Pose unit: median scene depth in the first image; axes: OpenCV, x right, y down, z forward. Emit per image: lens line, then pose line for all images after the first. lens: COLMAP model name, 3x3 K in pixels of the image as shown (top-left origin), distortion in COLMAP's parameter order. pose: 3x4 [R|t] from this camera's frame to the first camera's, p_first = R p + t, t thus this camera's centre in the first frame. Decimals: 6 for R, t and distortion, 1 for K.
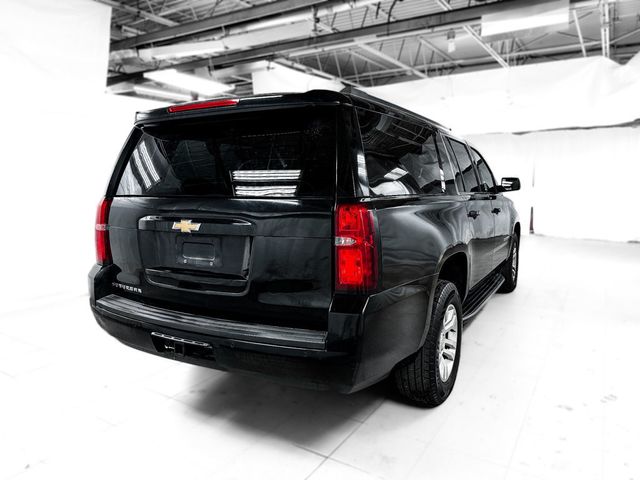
lens RADIAL K [[458.6, 0, 320.0], [0, 458.6, 240.0], [0, 0, 1]] dist [0.082199, -0.091668]
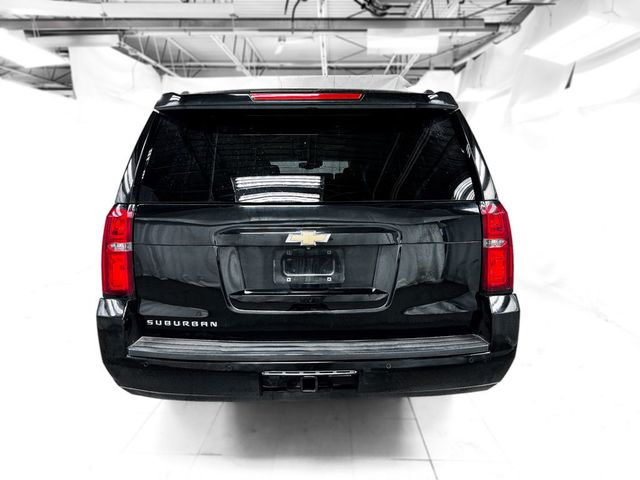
lens RADIAL K [[458.6, 0, 320.0], [0, 458.6, 240.0], [0, 0, 1]] dist [0.082199, -0.091668]
pose [[0.860688, -0.066016, 0.504835, -0.572690], [0.062398, 0.997760, 0.024093, -0.037418], [-0.505295, 0.010764, 0.862880, 0.217103]]
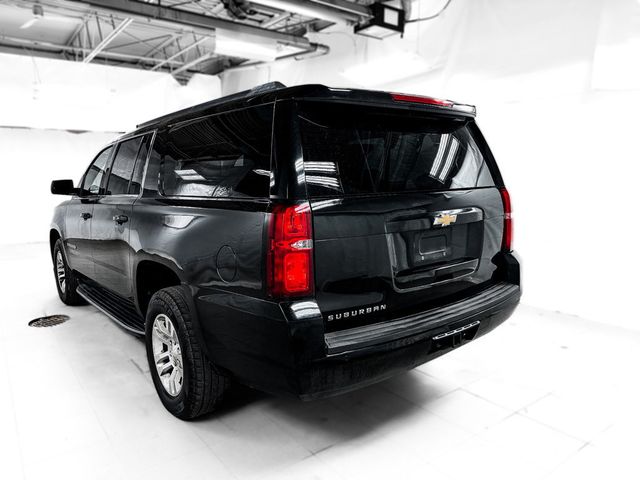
lens RADIAL K [[456.6, 0, 309.3], [0, 456.6, 234.9], [0, 0, 1]] dist [0.109922, -0.090000]
pose [[0.378702, -0.121169, 0.917552, -1.095991], [0.135736, 0.987944, 0.074442, -0.092174], [-0.915511, 0.096354, 0.390584, 0.726283]]
